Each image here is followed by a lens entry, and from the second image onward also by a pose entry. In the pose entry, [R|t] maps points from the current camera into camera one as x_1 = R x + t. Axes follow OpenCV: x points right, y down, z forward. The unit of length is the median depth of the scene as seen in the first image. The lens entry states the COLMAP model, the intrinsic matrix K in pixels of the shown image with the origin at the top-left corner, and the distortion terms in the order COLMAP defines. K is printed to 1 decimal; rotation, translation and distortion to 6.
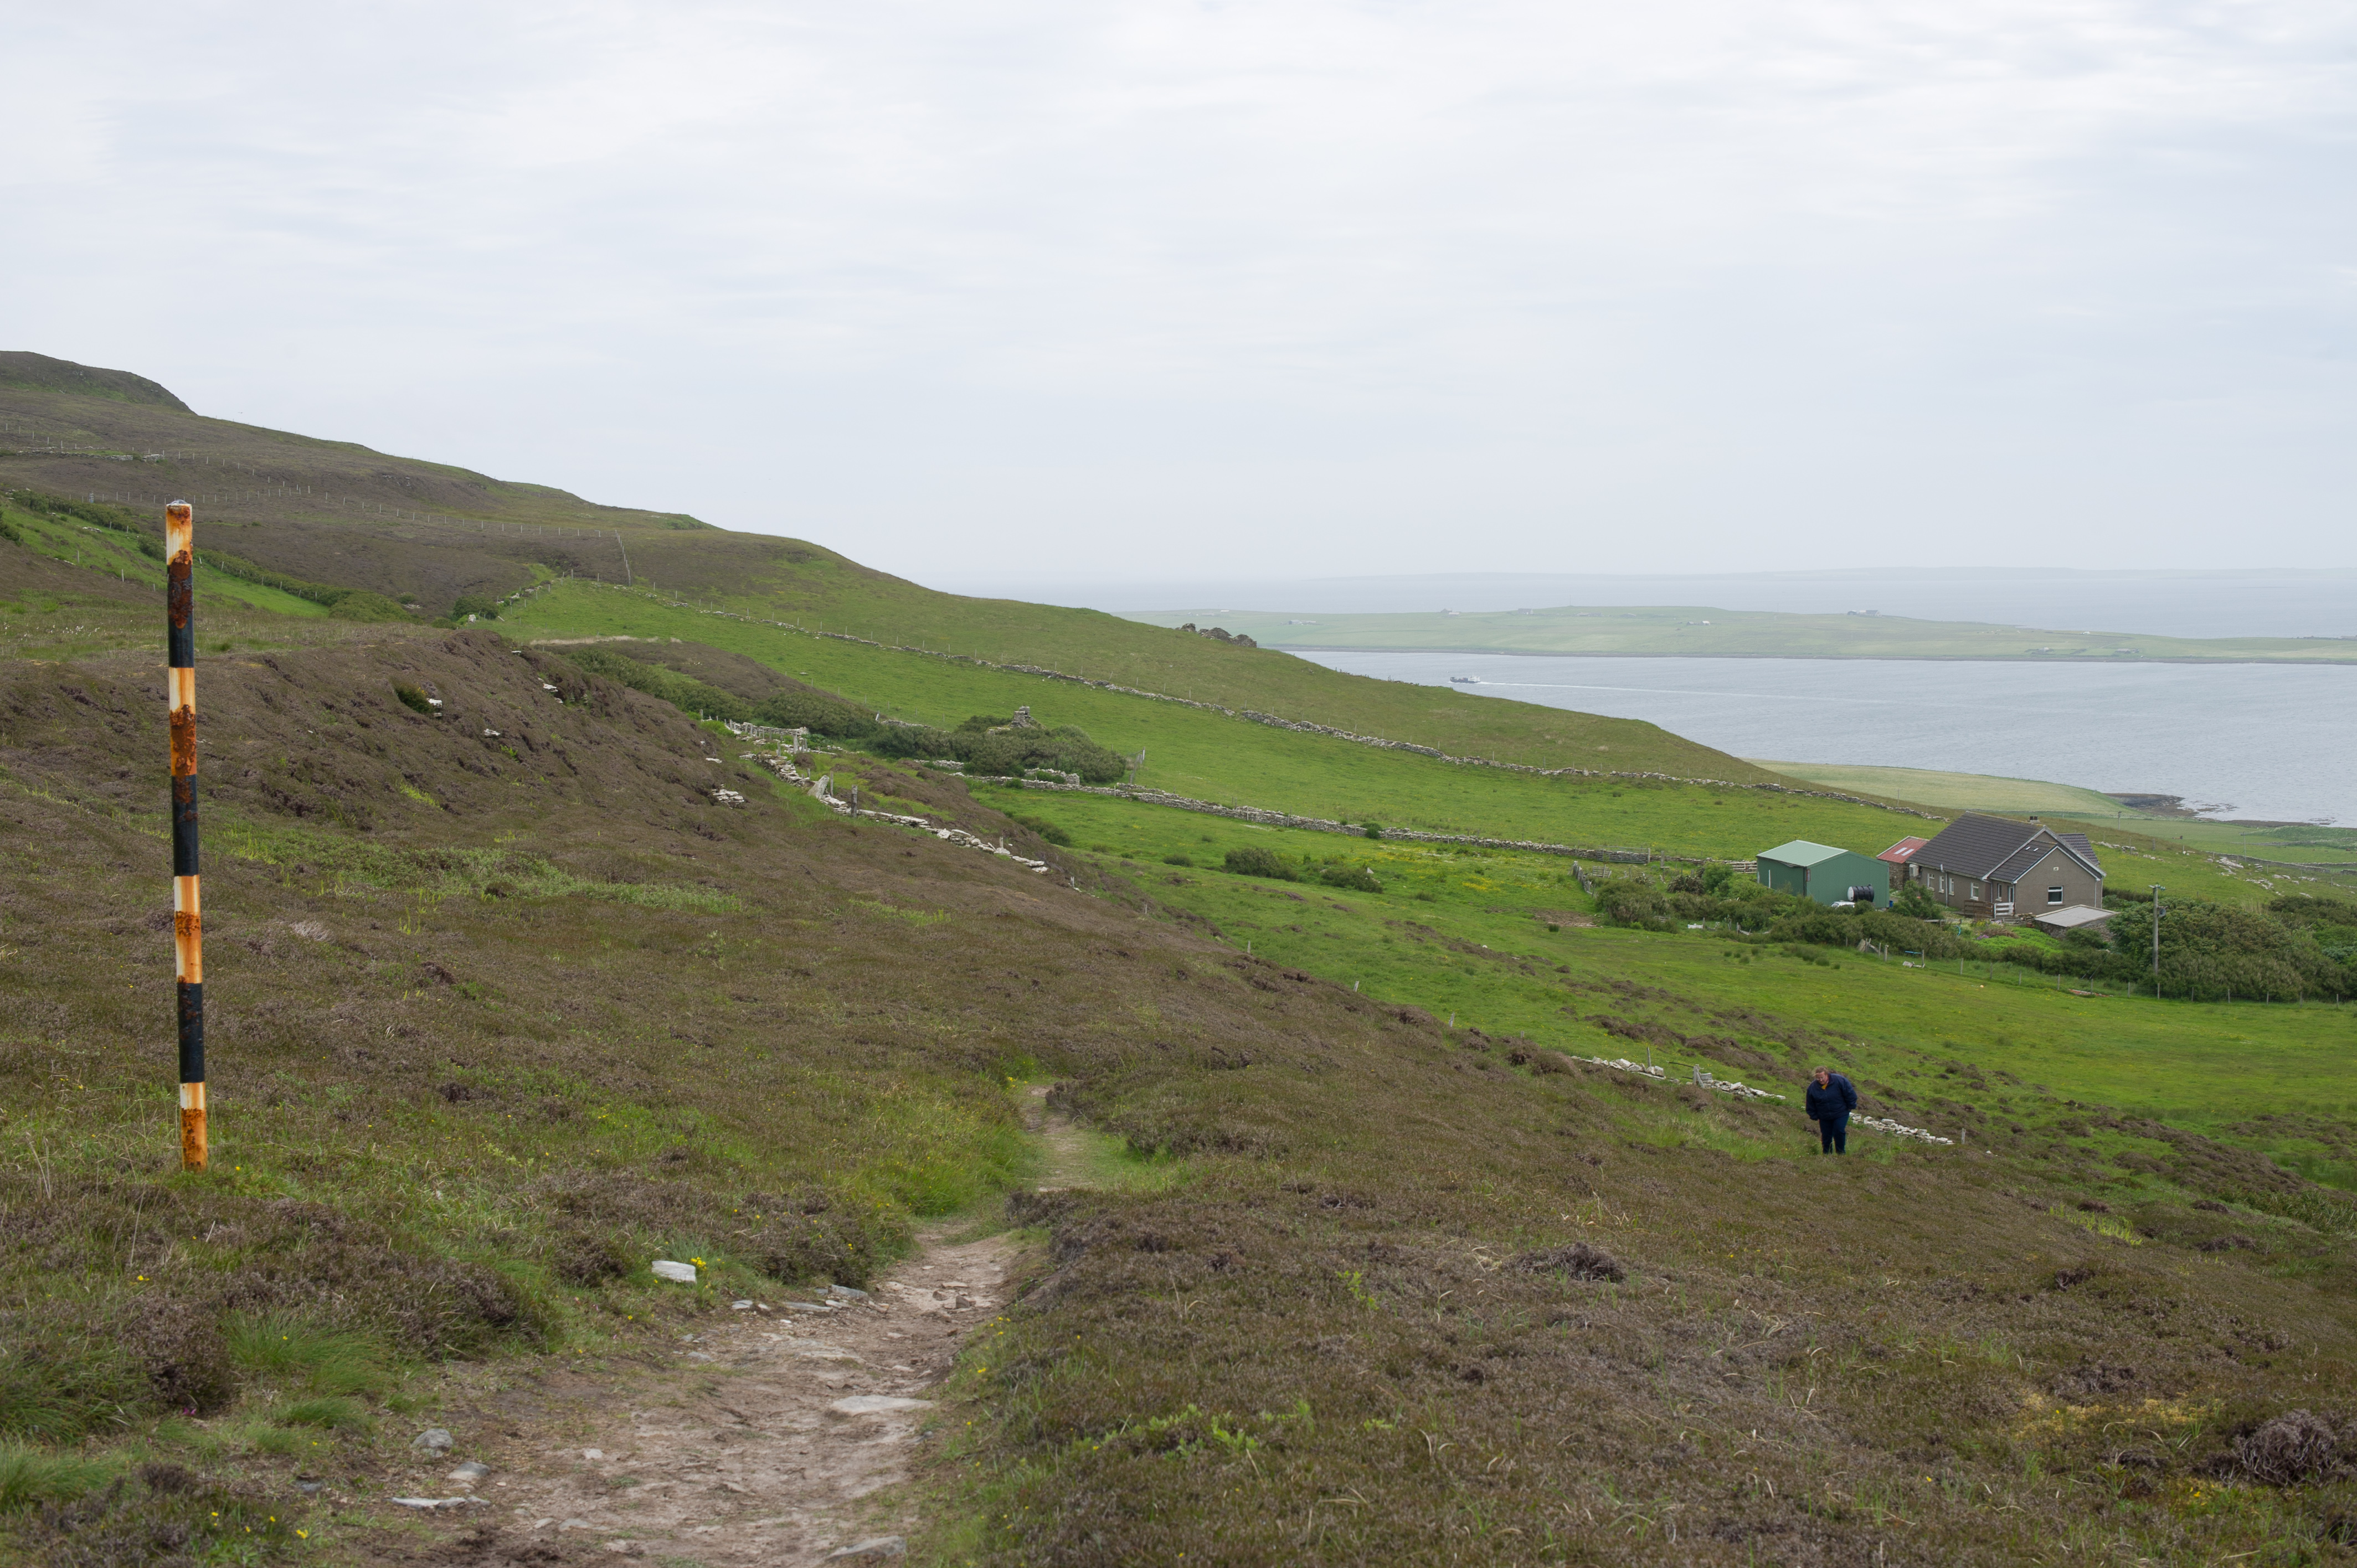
lens RADIAL K [[3382.4, 0, 1190.4], [0, 3382.4, 782.8], [0, 0, 1]] dist [-0.143893, 0.141414]
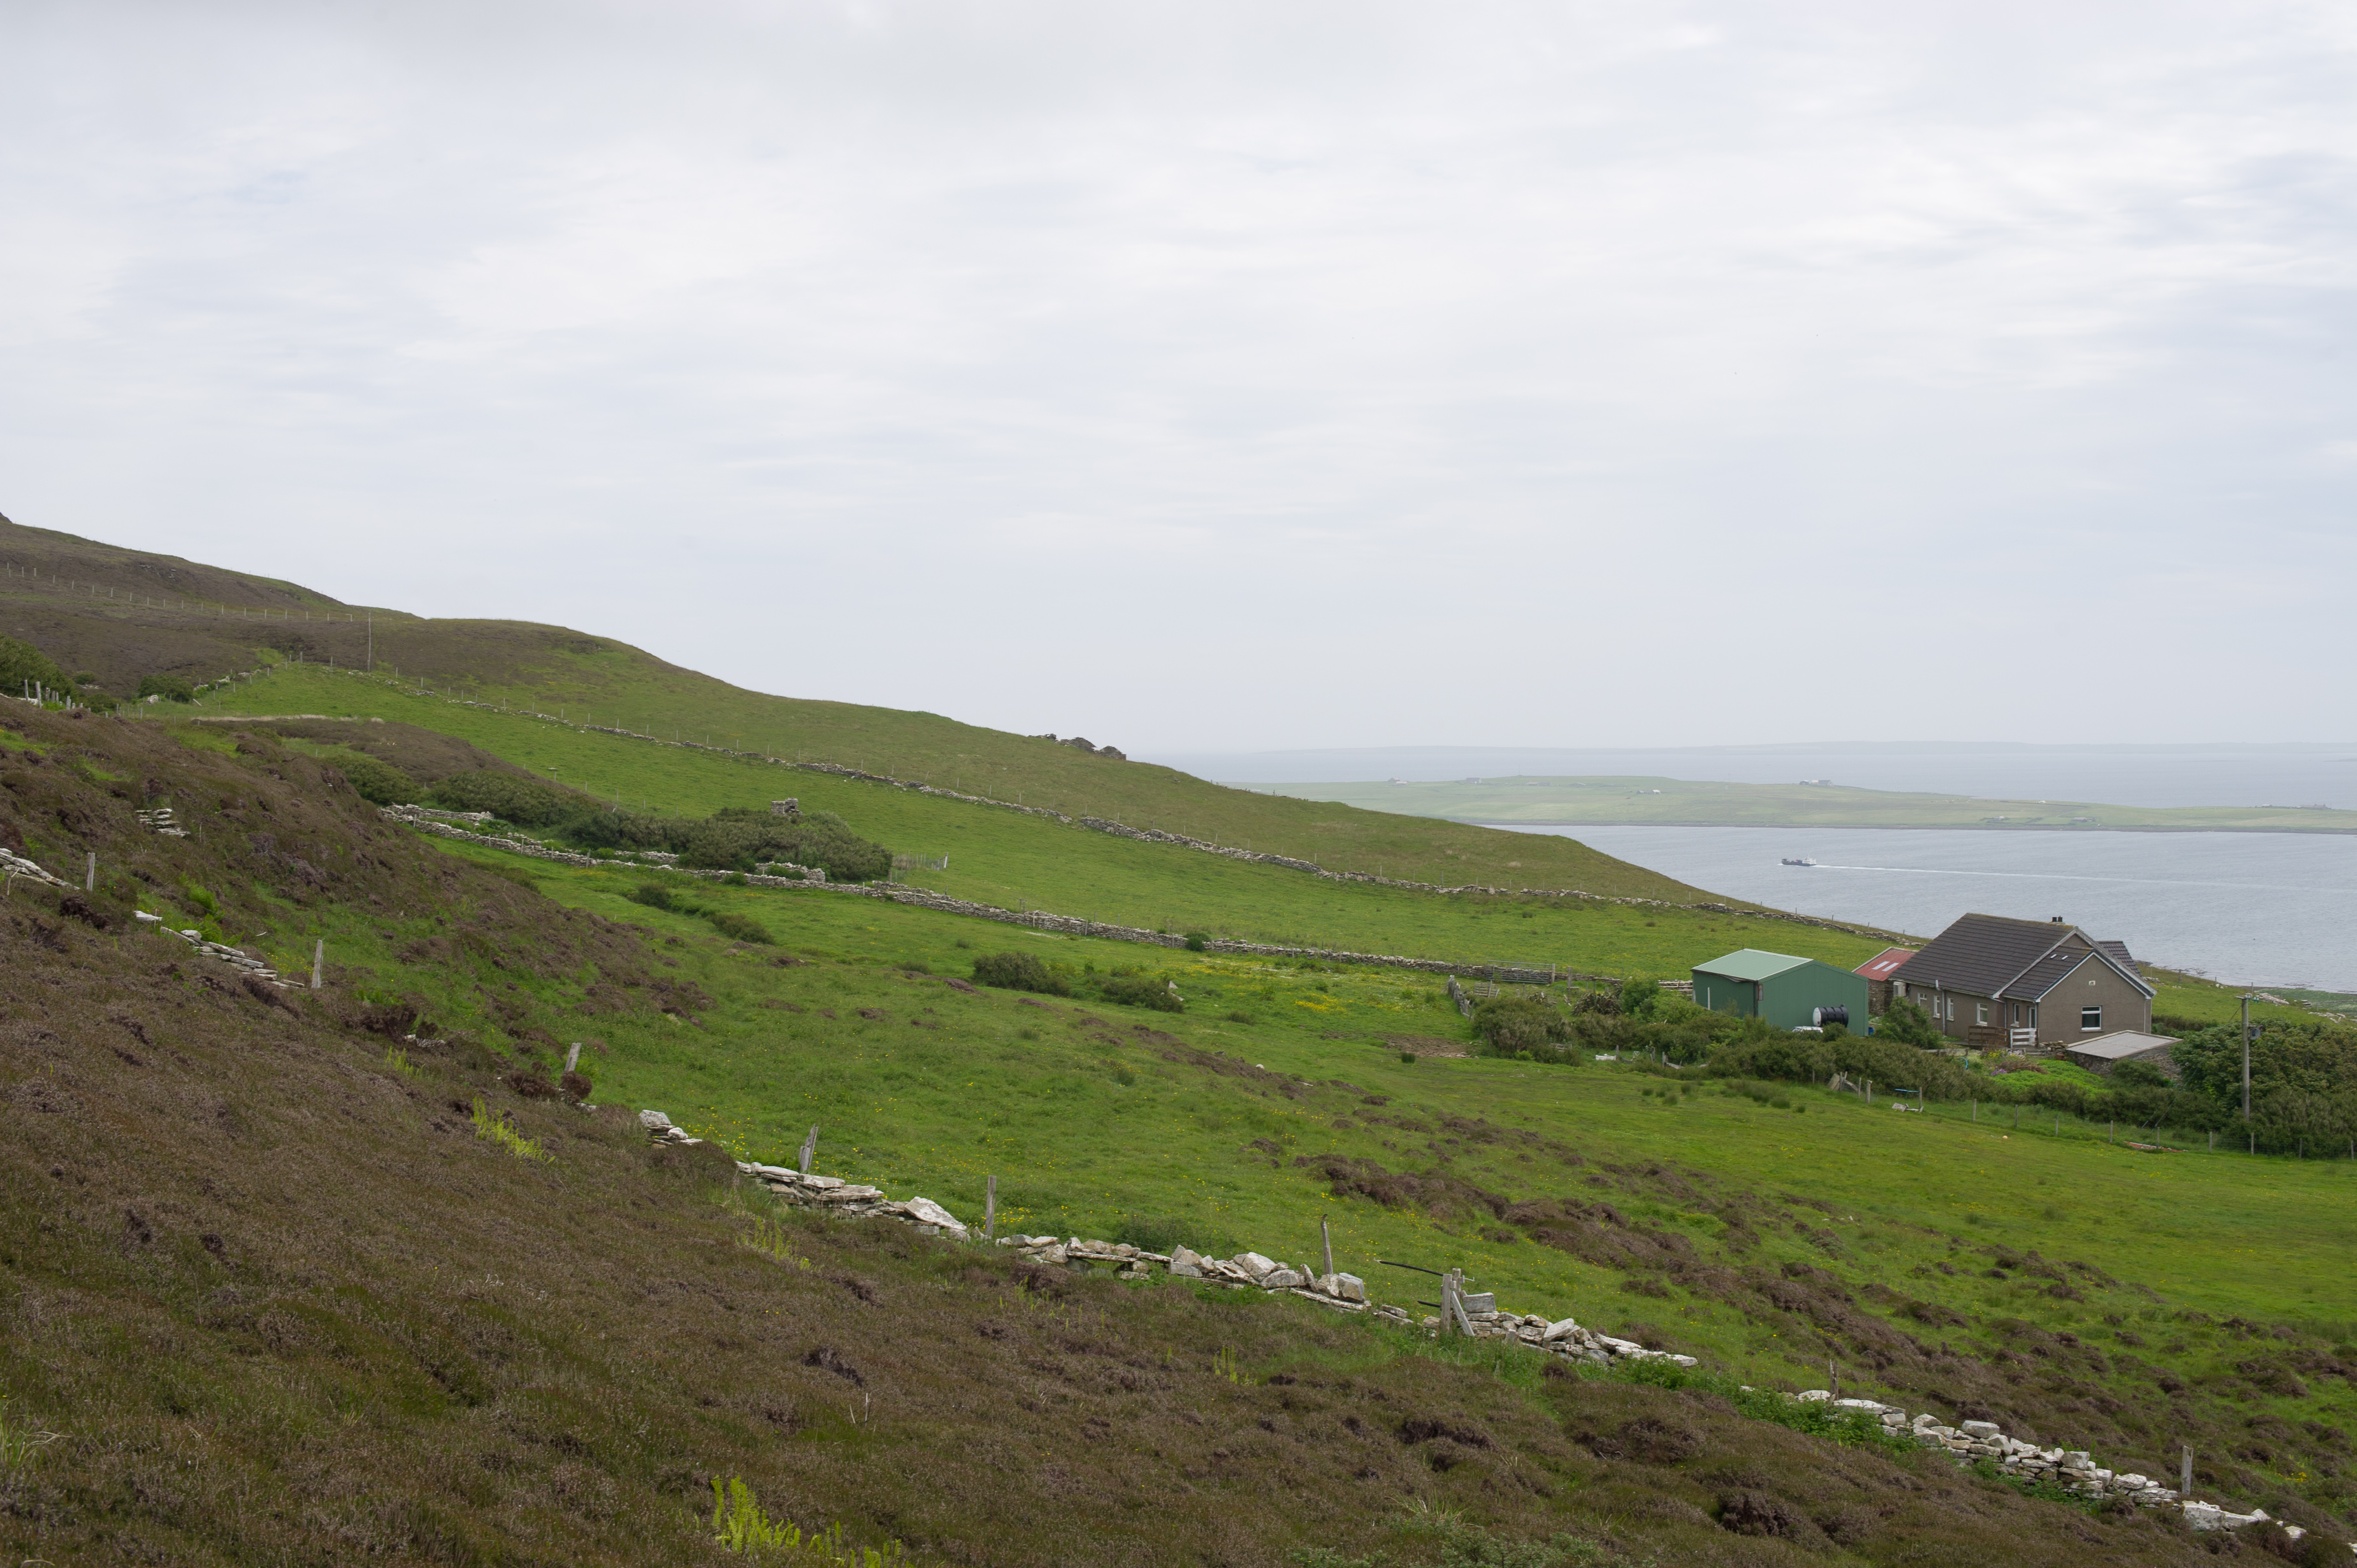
lens RADIAL K [[3382.4, 0, 1190.4], [0, 3382.4, 782.8], [0, 0, 1]] dist [-0.143893, 0.141414]
pose [[0.999896, 0.004041, 0.013834, 0.046499], [-0.003322, 0.998661, -0.051629, 0.019920], [-0.014024, 0.051578, 0.998571, 0.252640]]
